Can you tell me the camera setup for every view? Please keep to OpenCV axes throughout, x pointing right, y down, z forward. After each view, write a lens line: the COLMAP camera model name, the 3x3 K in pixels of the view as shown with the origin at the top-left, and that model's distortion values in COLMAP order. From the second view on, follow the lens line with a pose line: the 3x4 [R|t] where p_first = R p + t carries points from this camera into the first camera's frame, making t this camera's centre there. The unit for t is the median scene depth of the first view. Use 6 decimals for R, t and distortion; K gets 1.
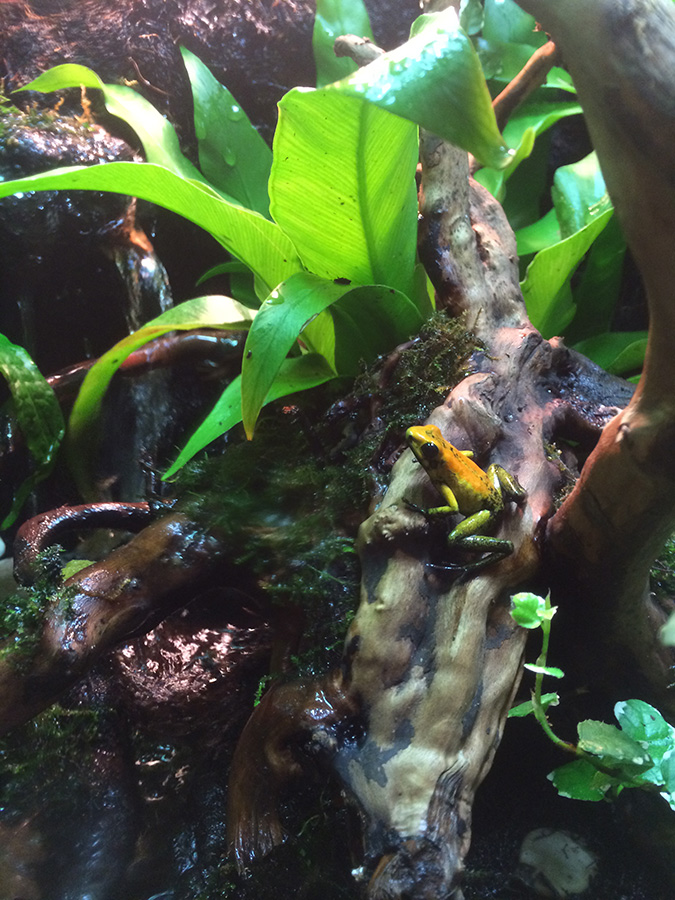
lens RADIAL K [[785.0, 0, 336.4], [0, 785.0, 449.1], [0, 0, 1]] dist [-0.007516, -0.002266]
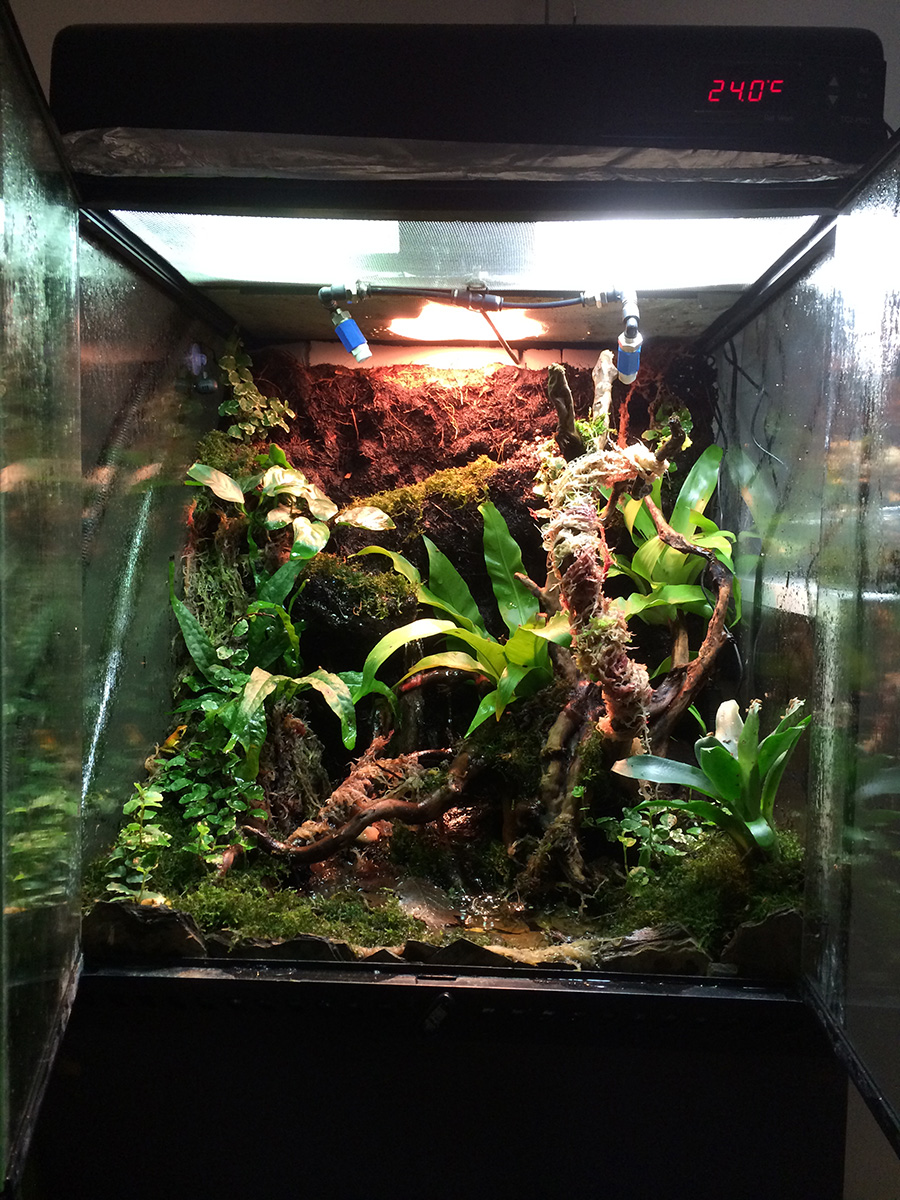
lens RADIAL K [[1046.7, 0, 451.8], [0, 1046.7, 600.9], [0, 0, 1]] dist [-0.007516, -0.002266]
pose [[0.993133, -0.014780, 0.116049, -0.812602], [0.025820, 0.995217, -0.094212, -0.119313], [-0.114102, 0.096561, 0.988765, -3.228601]]
